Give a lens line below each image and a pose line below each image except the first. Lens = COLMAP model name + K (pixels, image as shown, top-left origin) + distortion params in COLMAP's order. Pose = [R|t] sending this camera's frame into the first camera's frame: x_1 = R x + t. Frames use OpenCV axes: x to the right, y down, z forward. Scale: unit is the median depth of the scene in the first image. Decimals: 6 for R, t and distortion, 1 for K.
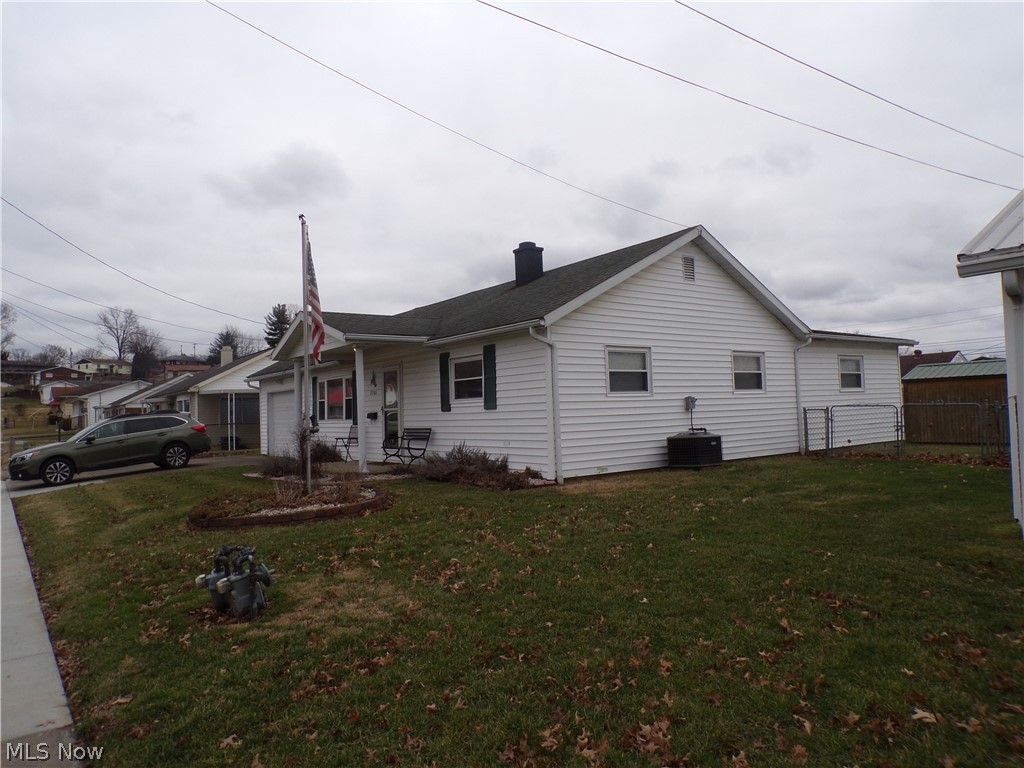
lens RADIAL K [[694.0, 0, 512.0], [0, 694.0, 384.0], [0, 0, 1]] dist [-0.023399, 0.027437]
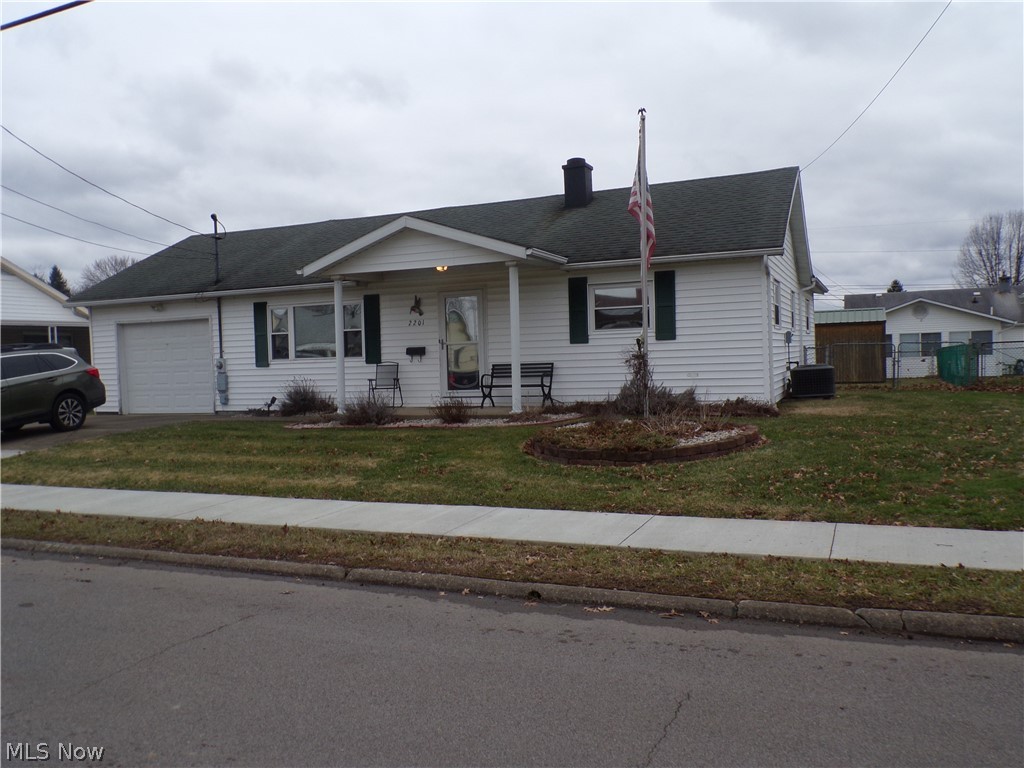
lens RADIAL K [[839.5, 0, 512.0], [0, 839.5, 384.0], [0, 0, 1]] dist [0.003008, 0.000564]
pose [[0.867219, -0.012419, 0.497771, -0.739147], [-0.016441, 0.998430, 0.053553, 0.036759], [-0.497655, -0.054626, 0.865653, 0.108689]]
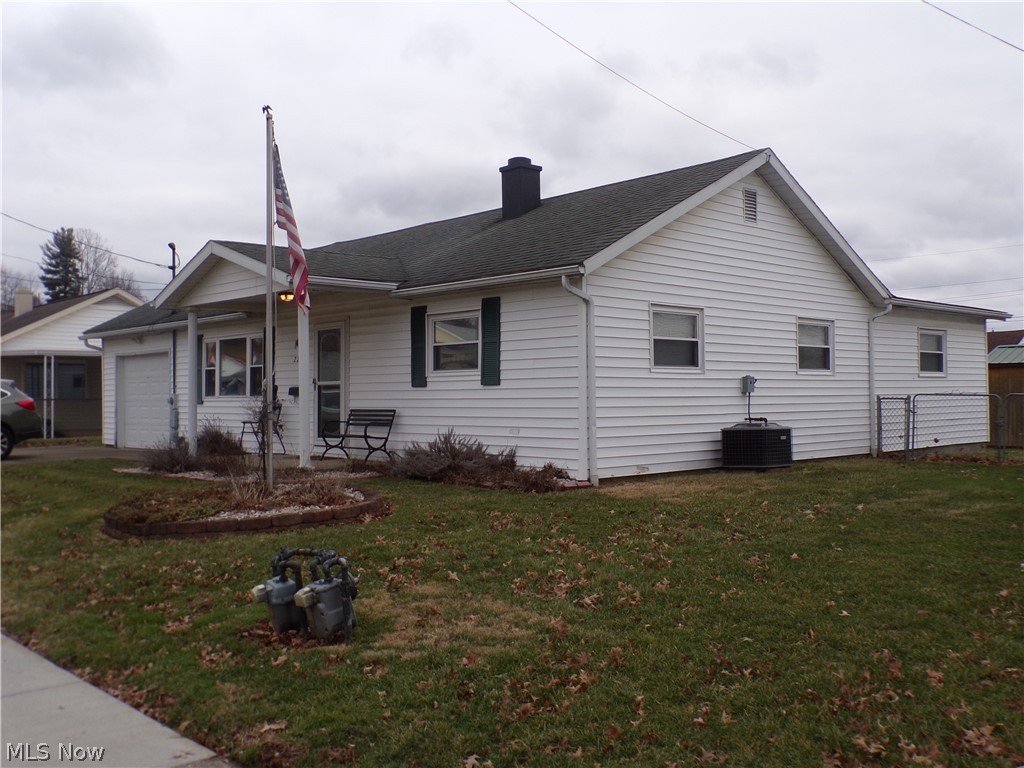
lens RADIAL K [[984.0, 0, 512.0], [0, 984.0, 384.0], [0, 0, 1]] dist [-0.011895, 0.000493]
pose [[0.993316, 0.027217, 0.112170, -0.119012], [-0.030105, 0.999255, 0.024131, 0.008863], [-0.111429, -0.027347, 0.993396, -0.036406]]
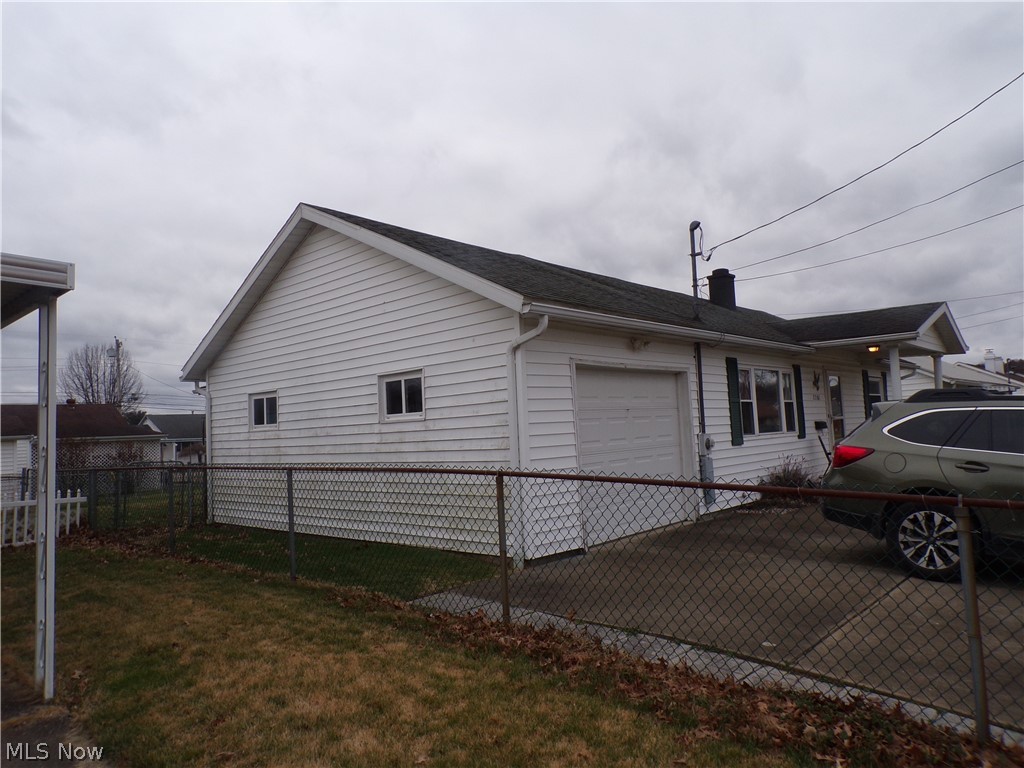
lens RADIAL K [[694.0, 0, 512.0], [0, 694.0, 384.0], [0, 0, 1]] dist [-0.023399, 0.027437]
pose [[-0.181880, 0.106559, 0.977530, -1.168082], [0.010449, 0.994264, -0.106439, 0.100064], [-0.983265, -0.009145, -0.181951, 1.873495]]
